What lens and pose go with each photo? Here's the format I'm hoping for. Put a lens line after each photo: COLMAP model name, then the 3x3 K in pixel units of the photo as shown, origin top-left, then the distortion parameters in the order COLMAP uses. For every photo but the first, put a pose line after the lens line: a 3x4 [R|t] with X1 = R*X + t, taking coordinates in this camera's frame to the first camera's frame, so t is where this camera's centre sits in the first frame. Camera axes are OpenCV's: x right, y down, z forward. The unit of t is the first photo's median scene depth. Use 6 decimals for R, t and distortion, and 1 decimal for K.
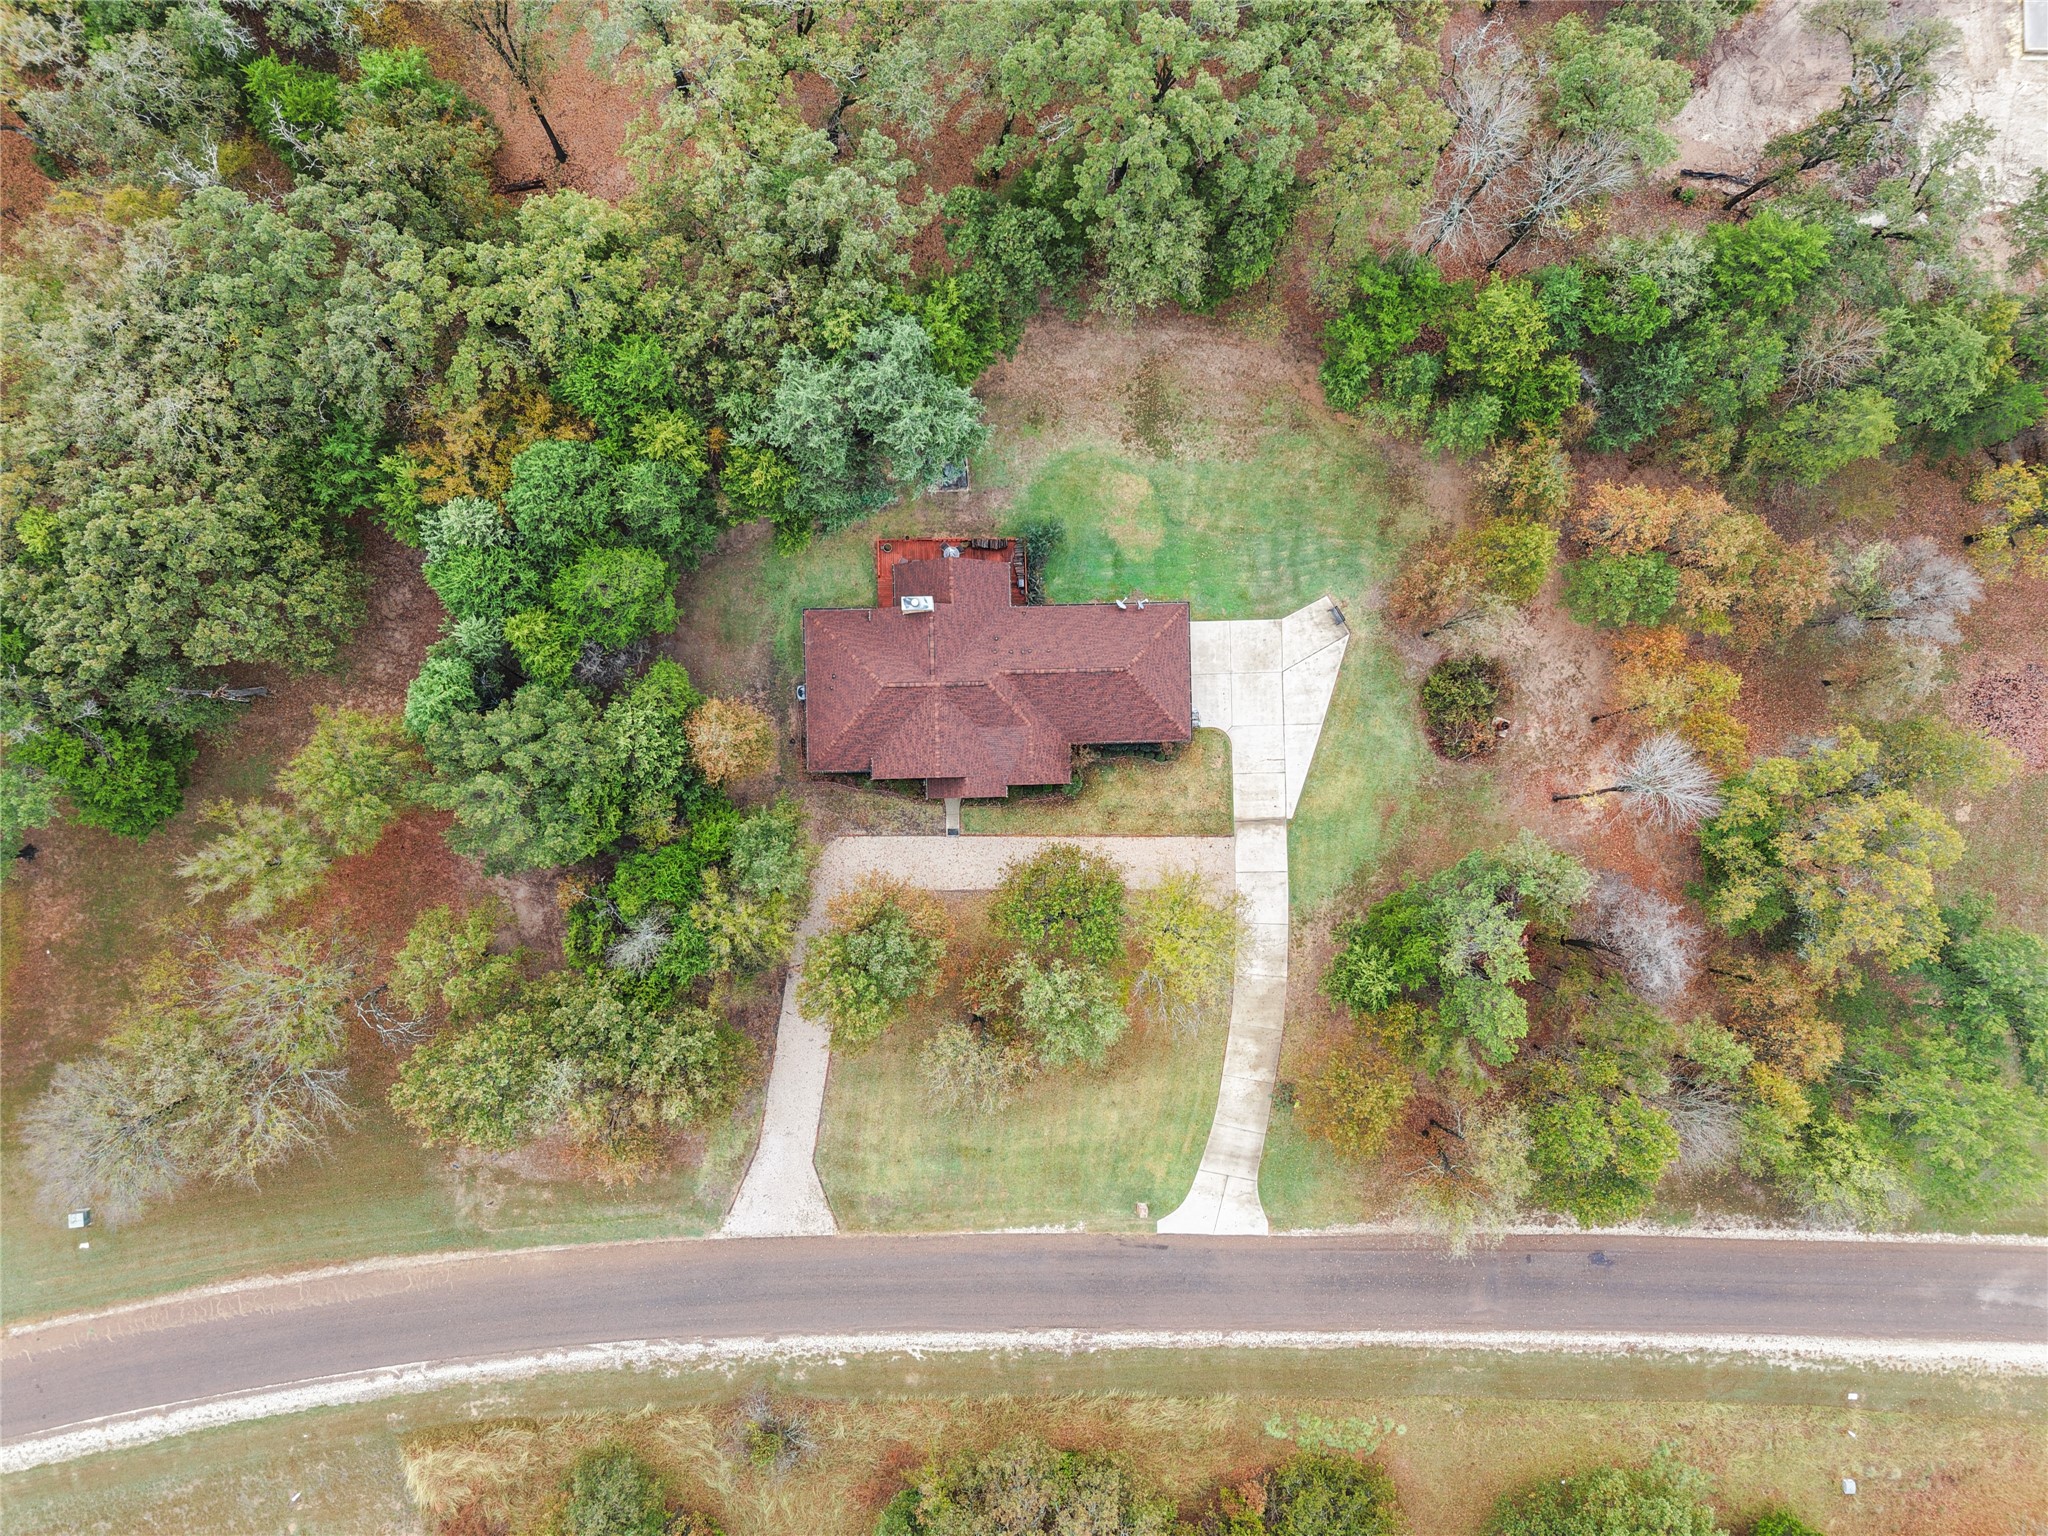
lens RADIAL K [[1423.8, 0, 1024.0], [0, 1423.8, 768.0], [0, 0, 1]] dist [-0.002744, -0.004095]
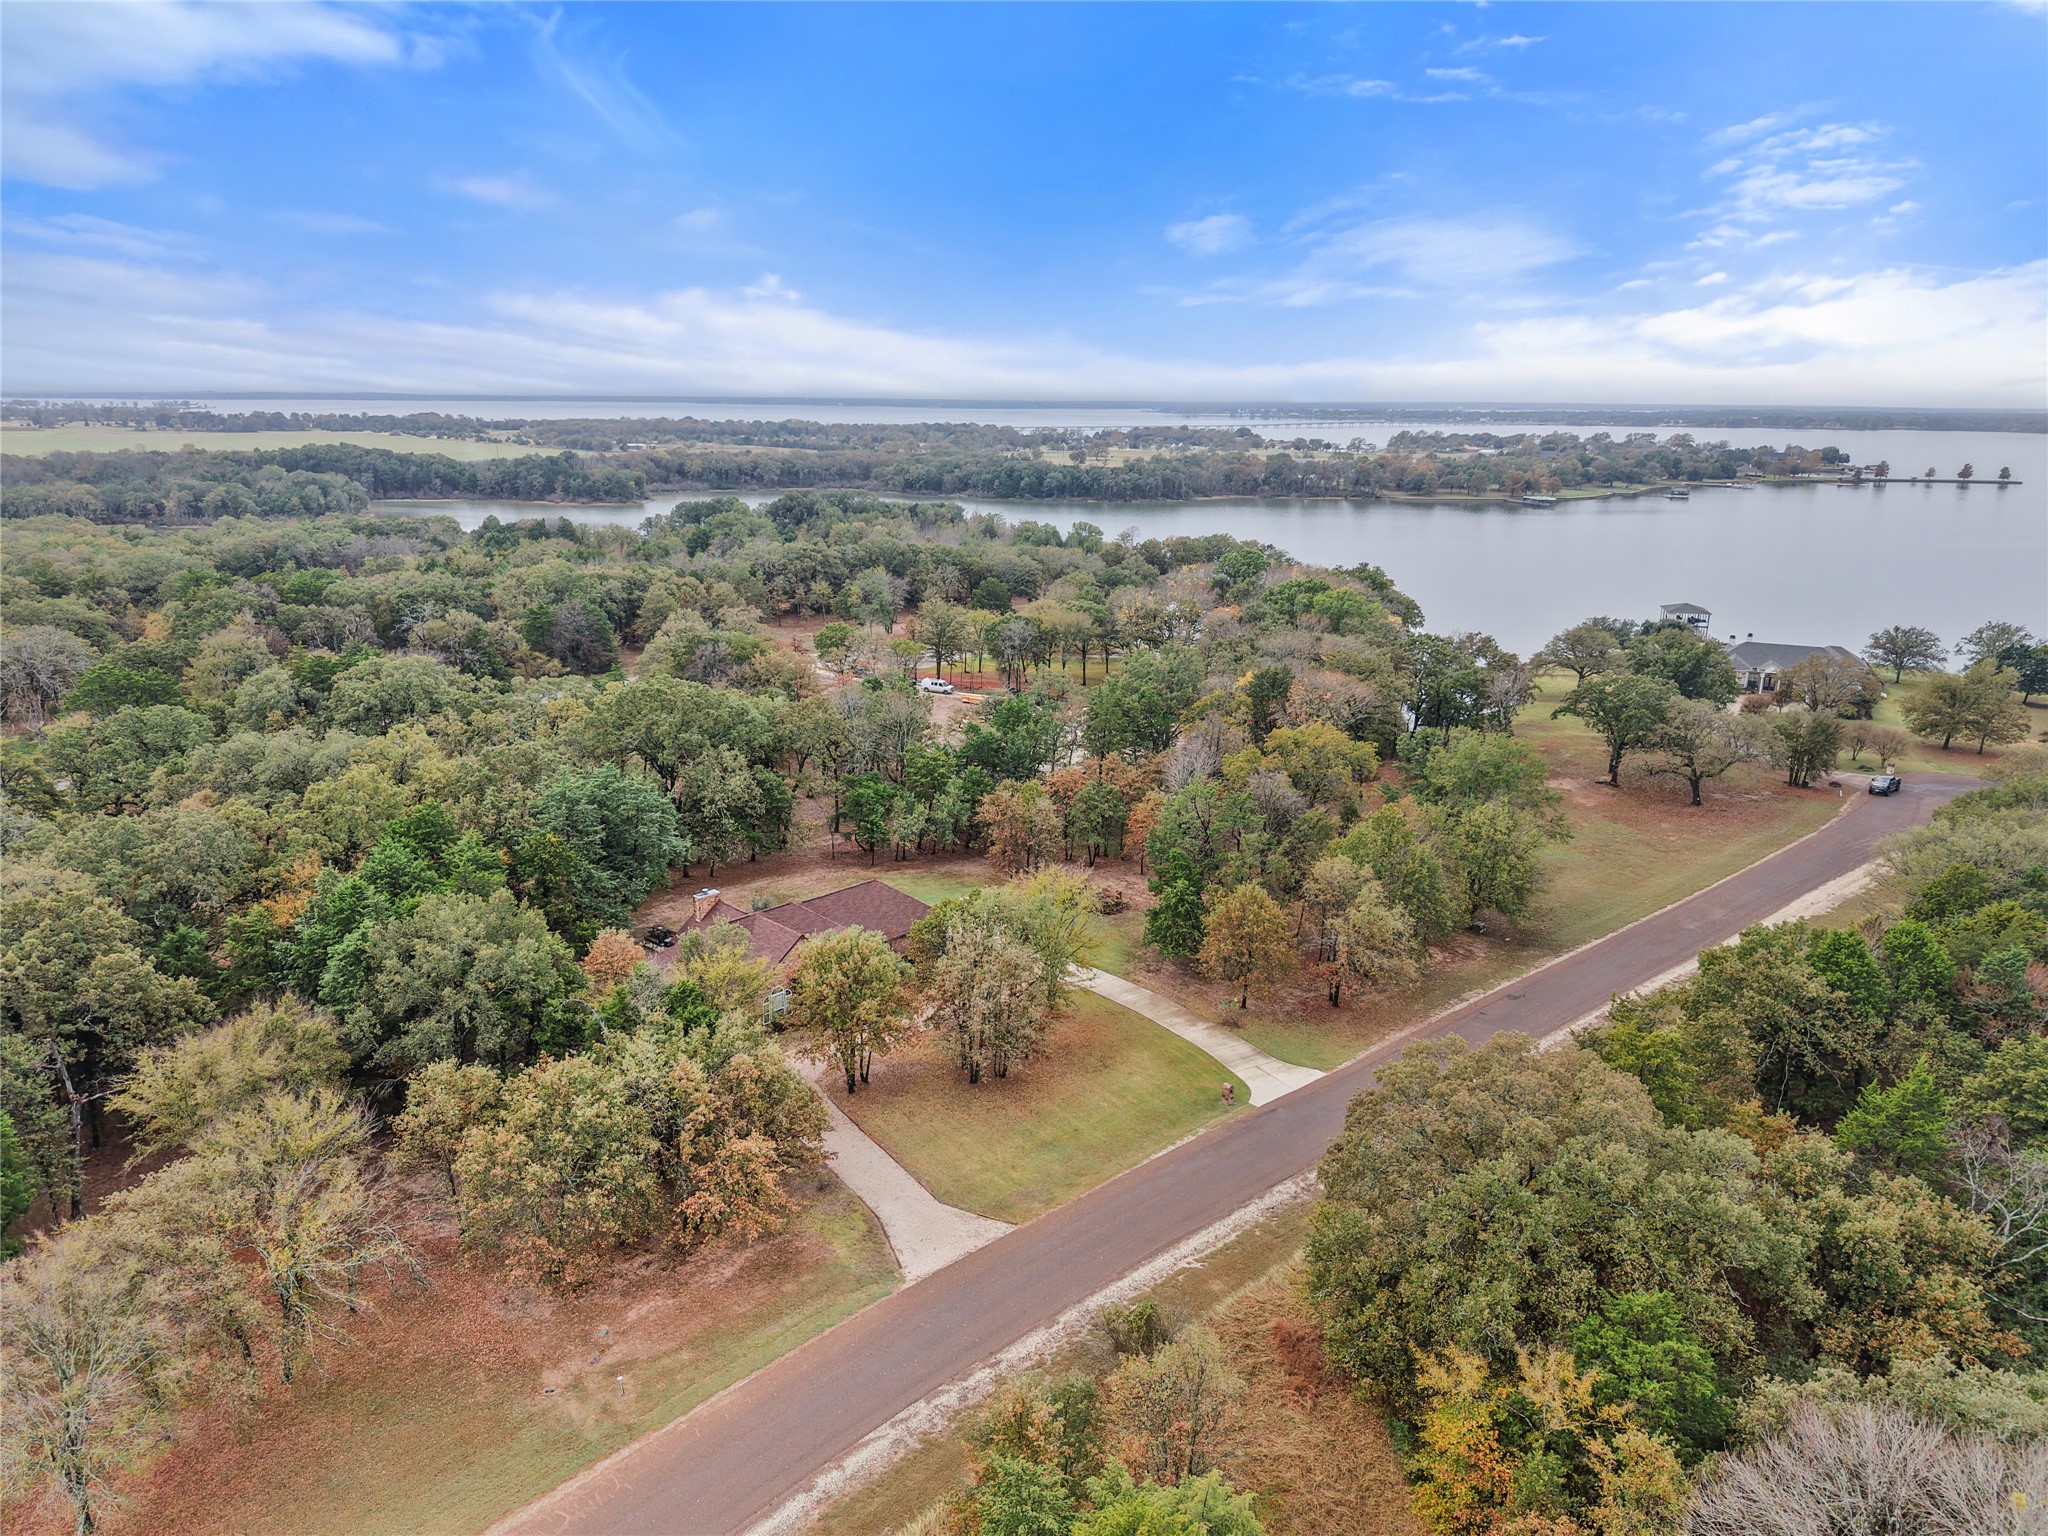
lens RADIAL K [[1423.8, 0, 1024.0], [0, 1423.8, 768.0], [0, 0, 1]] dist [-0.002744, -0.004095]
pose [[0.696278, -0.206422, 0.687450, -0.645733], [0.717772, 0.200523, -0.666779, 0.827615], [-0.000212, 0.957695, 0.287783, 0.494758]]
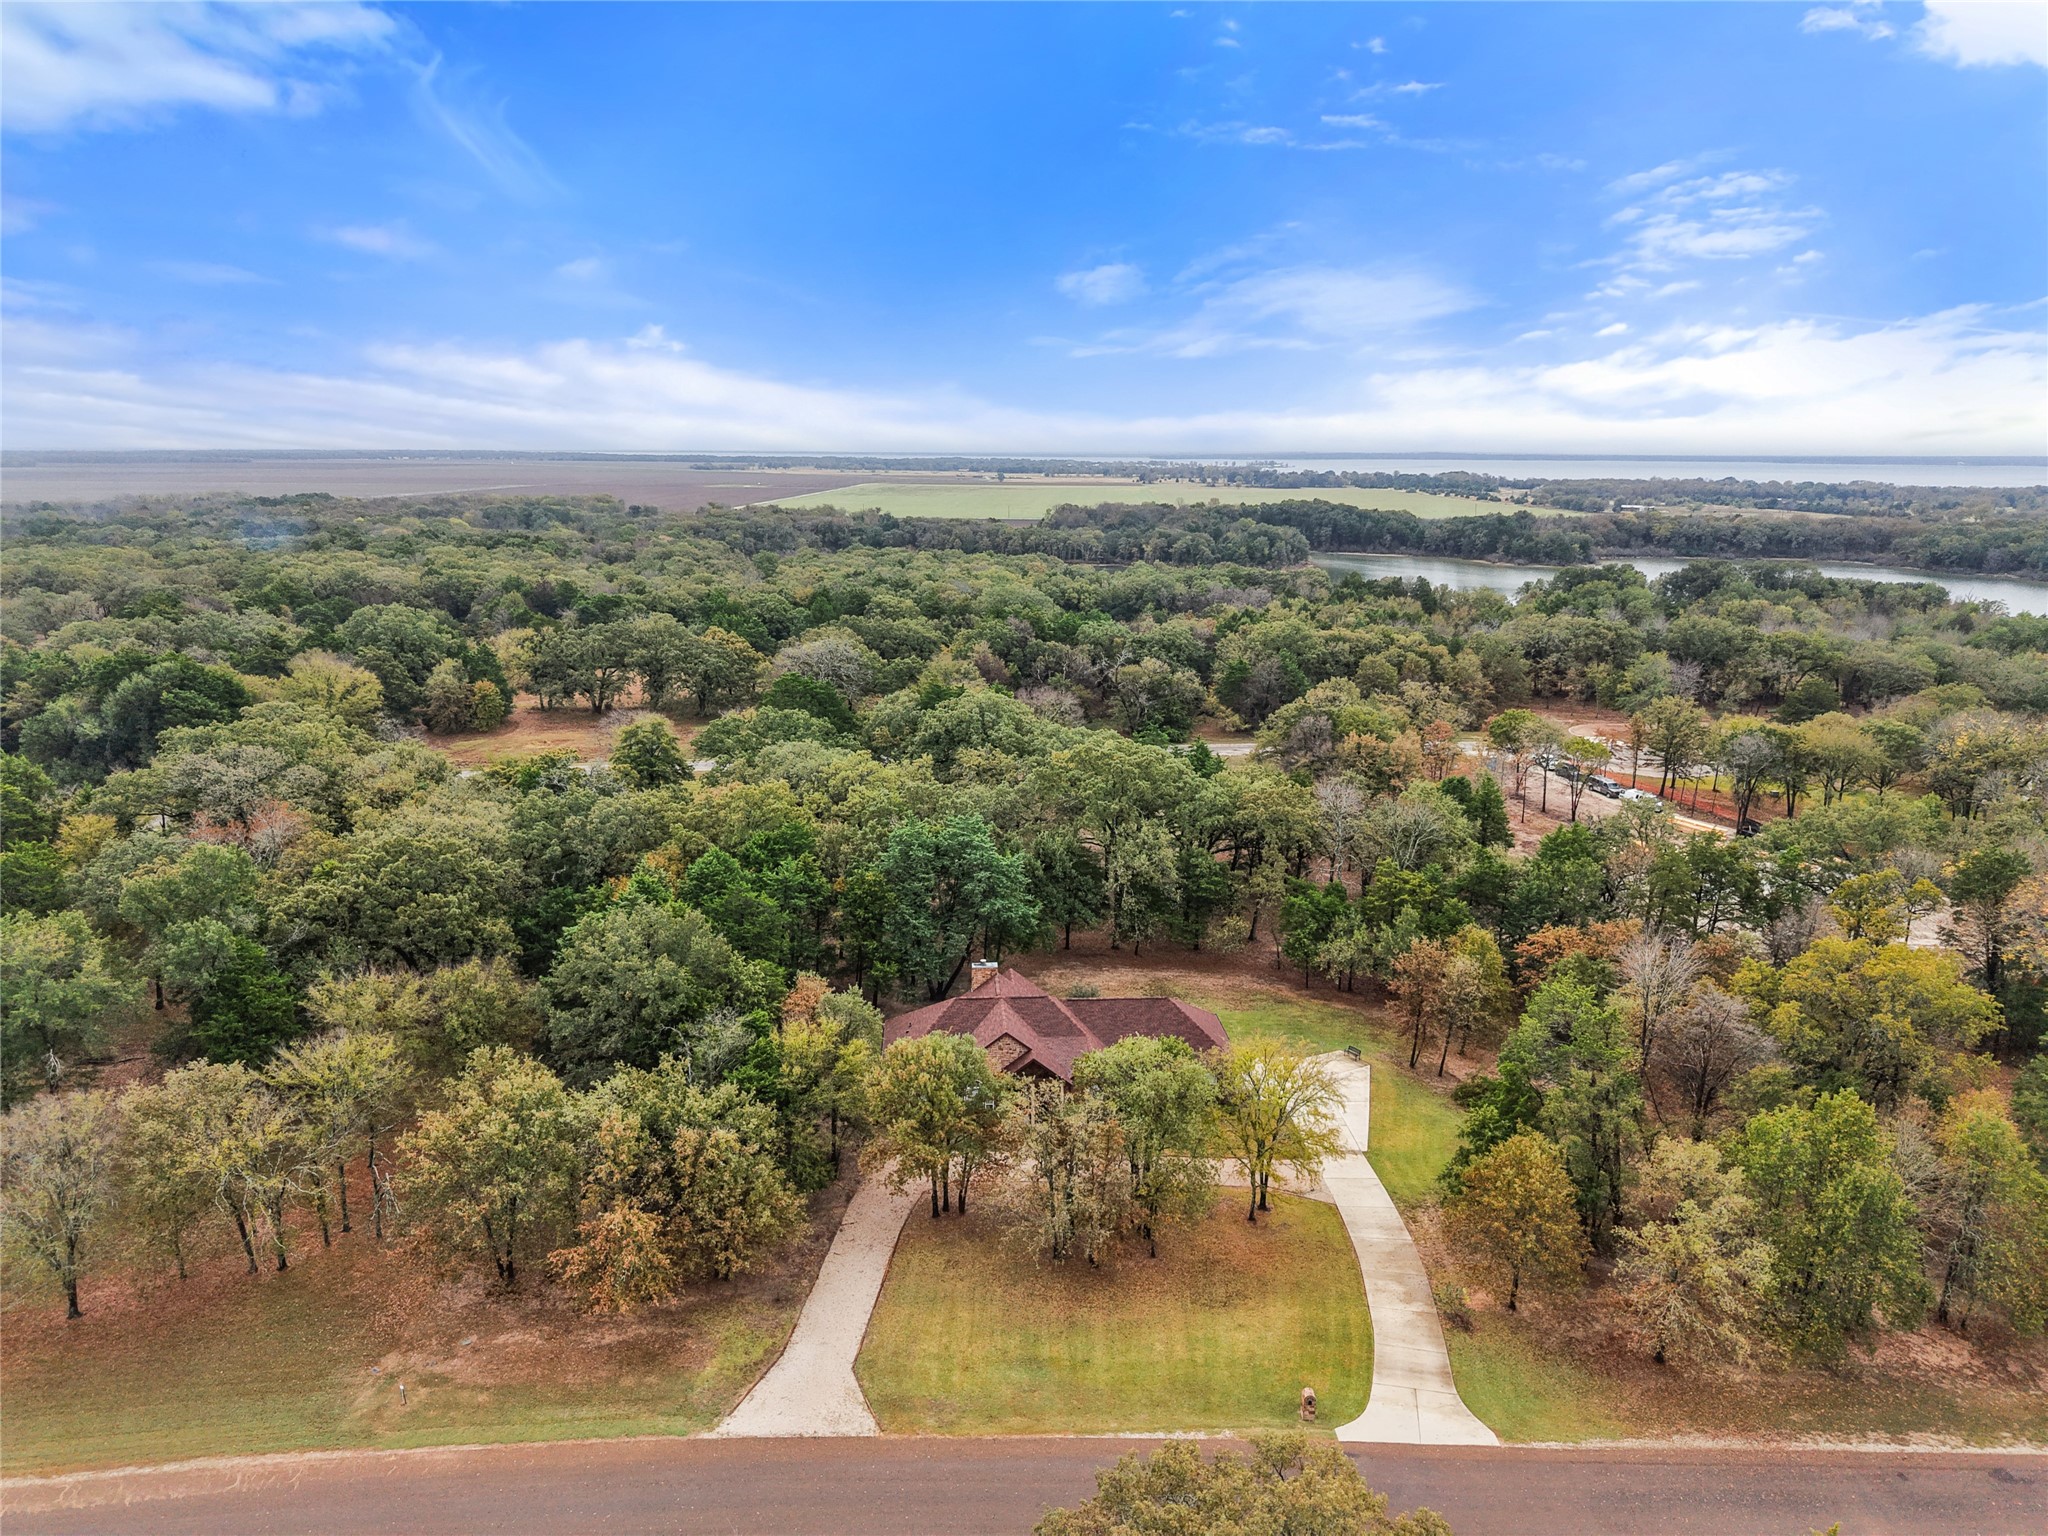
lens RADIAL K [[1423.8, 0, 1024.0], [0, 1423.8, 768.0], [0, 0, 1]] dist [-0.002744, -0.004095]
pose [[0.998450, -0.041550, 0.037041, -0.072335], [0.045811, 0.235369, -0.970826, 0.922643], [0.031620, 0.971017, 0.236908, 0.515764]]
